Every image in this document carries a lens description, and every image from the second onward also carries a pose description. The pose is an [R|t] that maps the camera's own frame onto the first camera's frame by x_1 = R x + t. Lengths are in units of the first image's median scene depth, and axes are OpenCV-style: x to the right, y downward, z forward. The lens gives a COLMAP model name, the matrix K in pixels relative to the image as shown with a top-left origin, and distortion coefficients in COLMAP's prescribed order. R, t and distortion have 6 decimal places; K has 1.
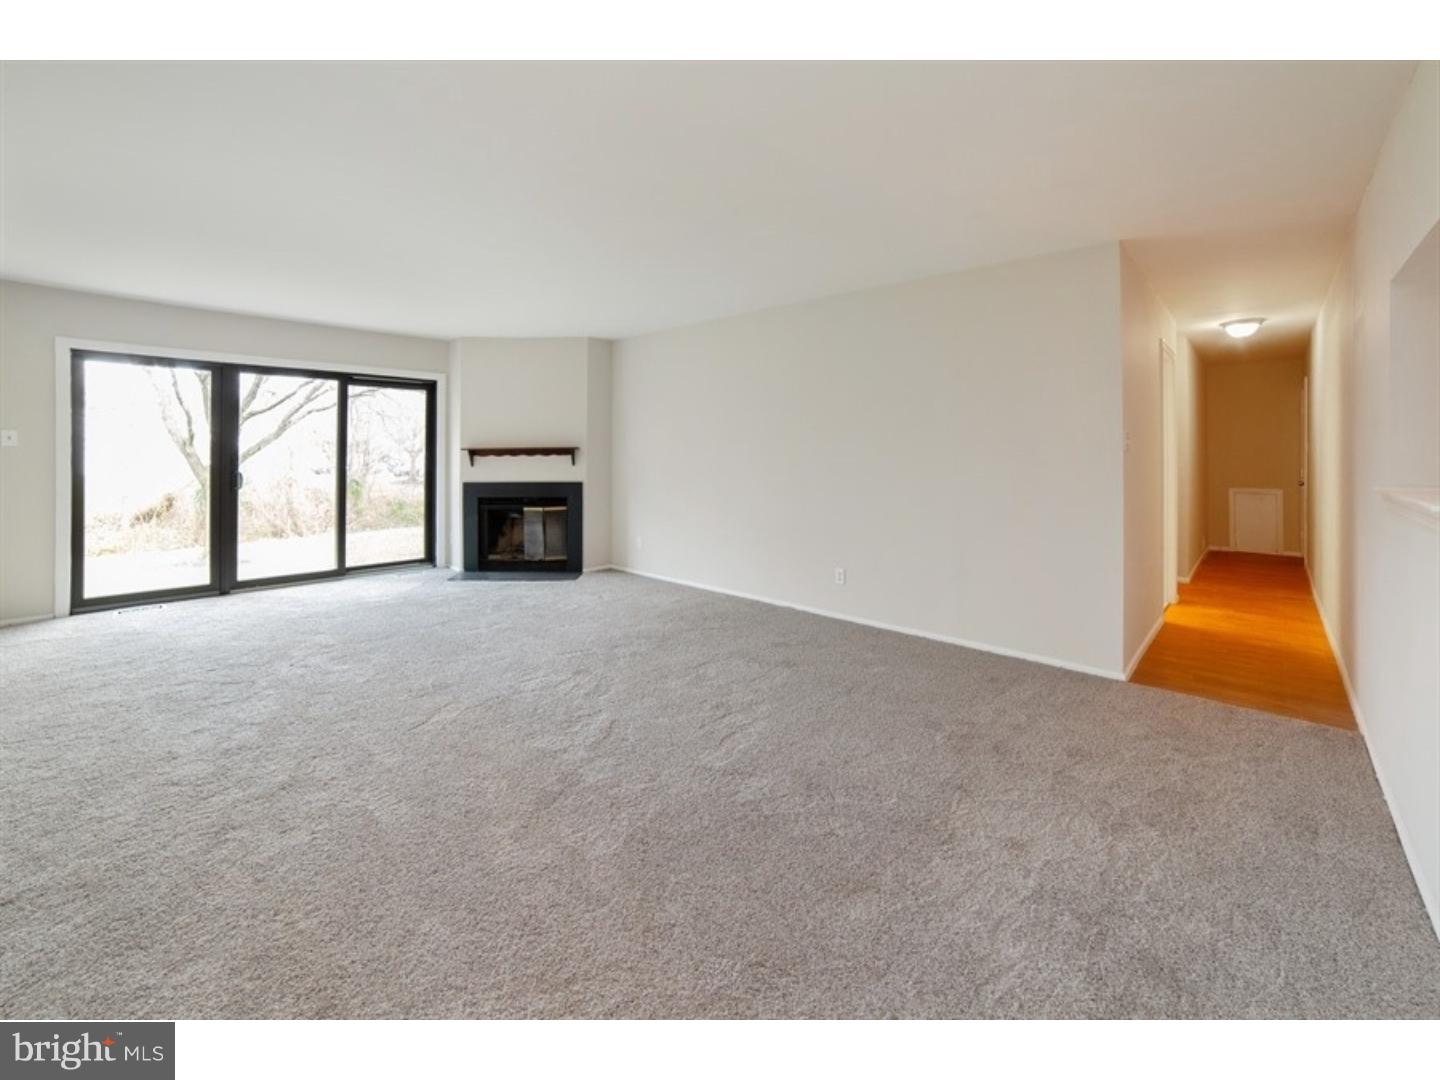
lens RADIAL K [[614.2, 0, 724.5], [0, 614.2, 477.0], [0, 0, 1]] dist [-0.058220, 0.024508]
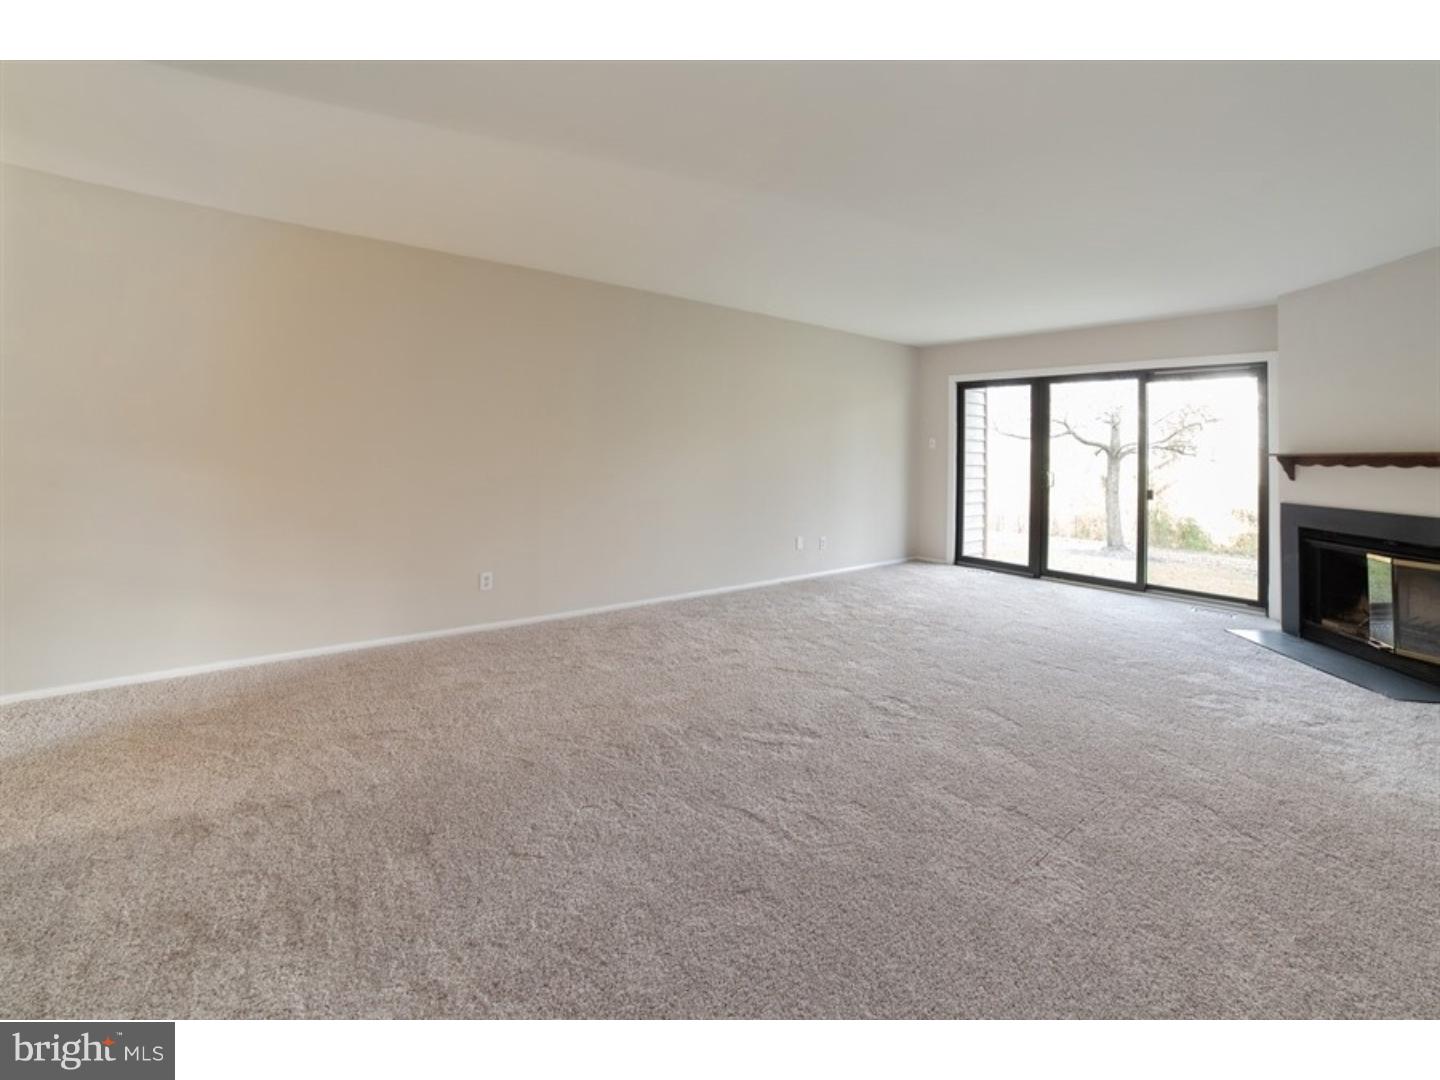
lens RADIAL K [[614.2, 0, 724.5], [0, 614.2, 477.0], [0, 0, 1]] dist [-0.058220, 0.024508]
pose [[-0.134432, 0.040472, -0.990096, 0.330671], [-0.059463, 0.997036, 0.048829, -0.015951], [0.989137, 0.065438, -0.131627, 0.456013]]
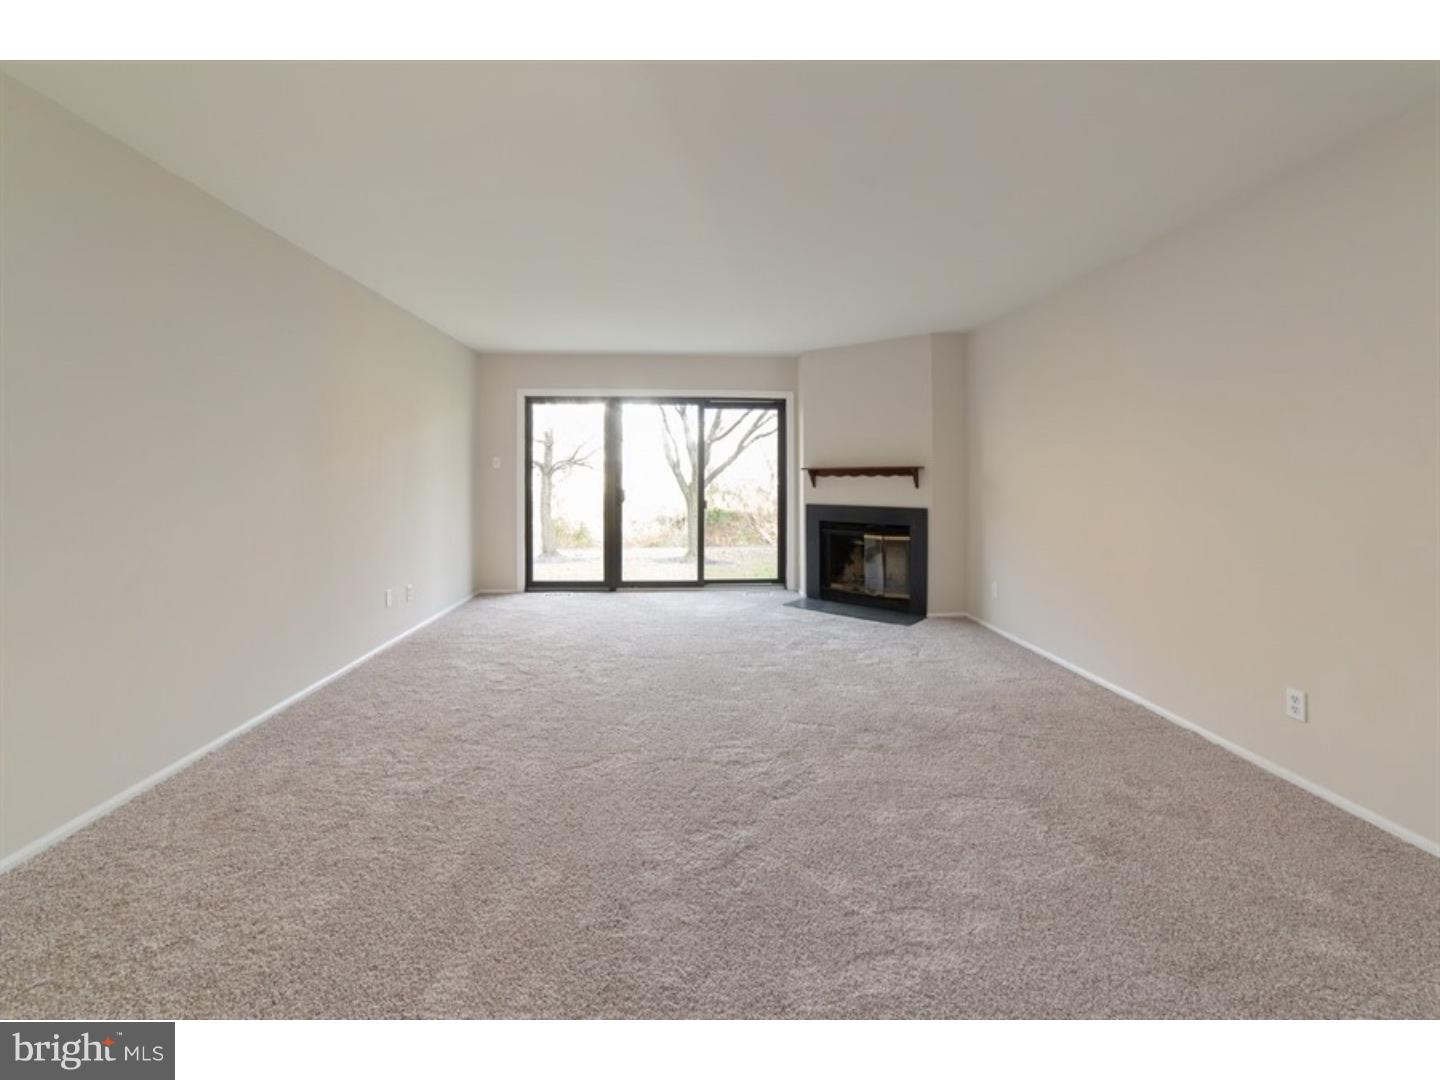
lens RADIAL K [[614.2, 0, 724.5], [0, 614.2, 477.0], [0, 0, 1]] dist [-0.058220, 0.024508]
pose [[0.737204, 0.005119, -0.675650, 0.125532], [-0.029242, 0.999276, -0.024335, -0.006159], [0.675037, 0.037697, 0.736820, 0.203646]]
